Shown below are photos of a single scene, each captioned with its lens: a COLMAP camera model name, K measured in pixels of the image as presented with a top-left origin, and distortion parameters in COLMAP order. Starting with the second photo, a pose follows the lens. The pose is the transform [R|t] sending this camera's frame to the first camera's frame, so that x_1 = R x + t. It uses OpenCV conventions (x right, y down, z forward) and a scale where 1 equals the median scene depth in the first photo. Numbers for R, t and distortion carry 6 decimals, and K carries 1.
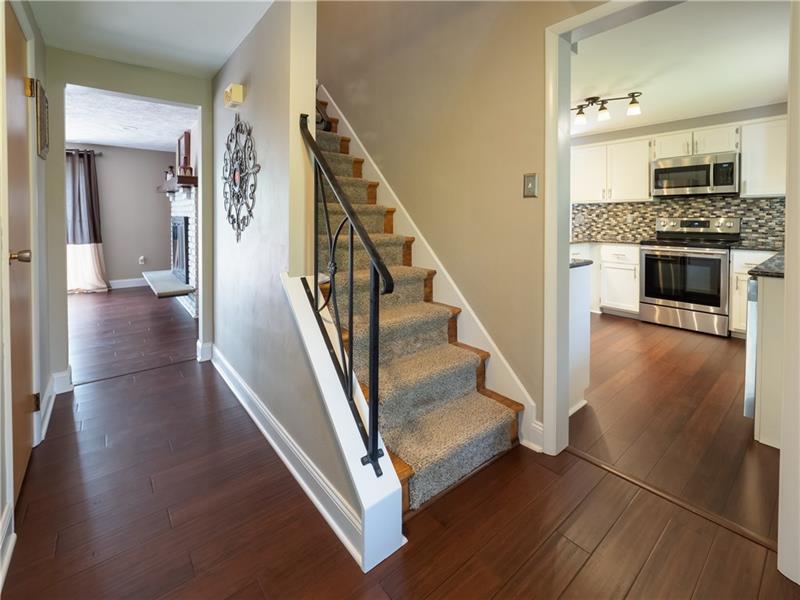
lens RADIAL K [[366.6, 0, 406.1], [0, 366.6, 223.7], [0, 0, 1]] dist [-0.005463, -0.001196]
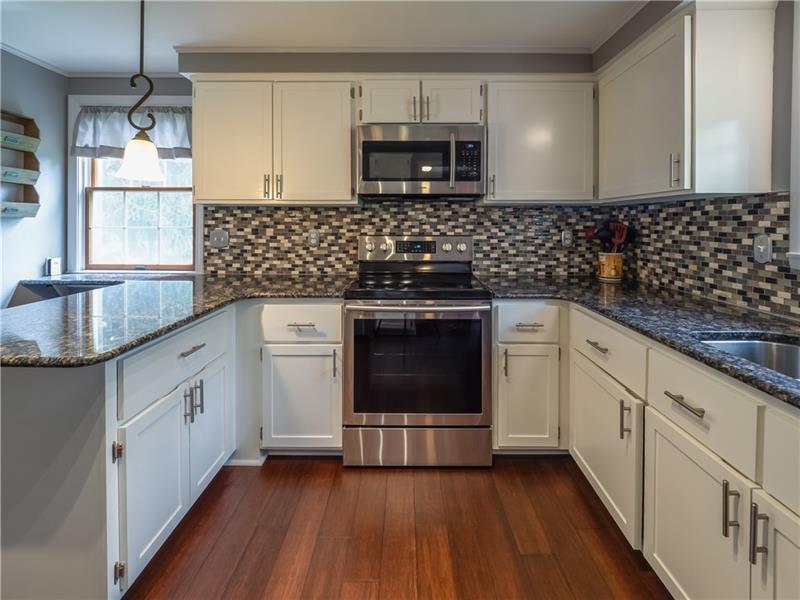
lens RADIAL K [[366.6, 0, 406.1], [0, 366.6, 223.7], [0, 0, 1]] dist [-0.005463, -0.001196]
pose [[0.649558, 0.002005, 0.760309, 0.332880], [0.010357, 0.999880, -0.011484, -0.029013], [-0.760241, 0.015334, 0.649460, 0.623805]]
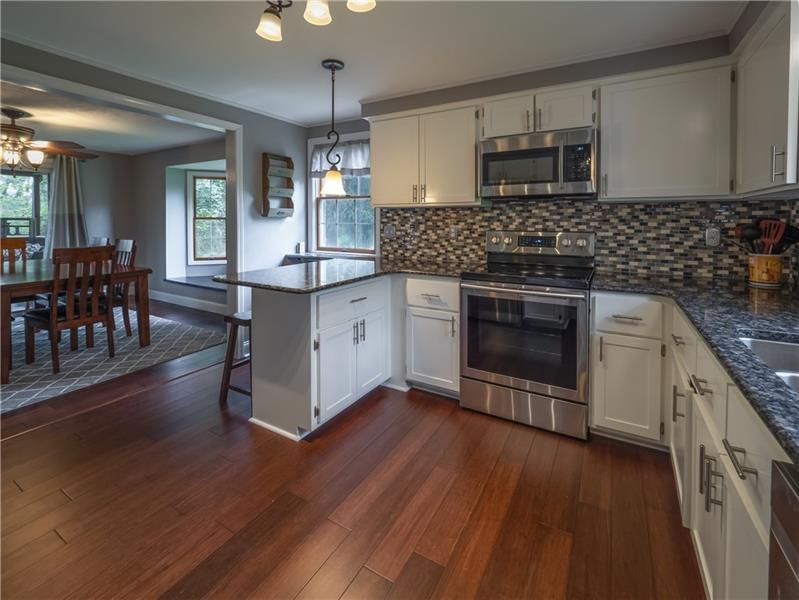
lens RADIAL K [[361.8, 0, 406.4], [0, 361.8, 227.2], [0, 0, 1]] dist [-0.001910, -0.000516]
pose [[0.940381, -0.006195, 0.340066, 0.347367], [0.005039, 0.999978, 0.004284, -0.028175], [-0.340086, -0.002315, 0.940392, 0.464555]]
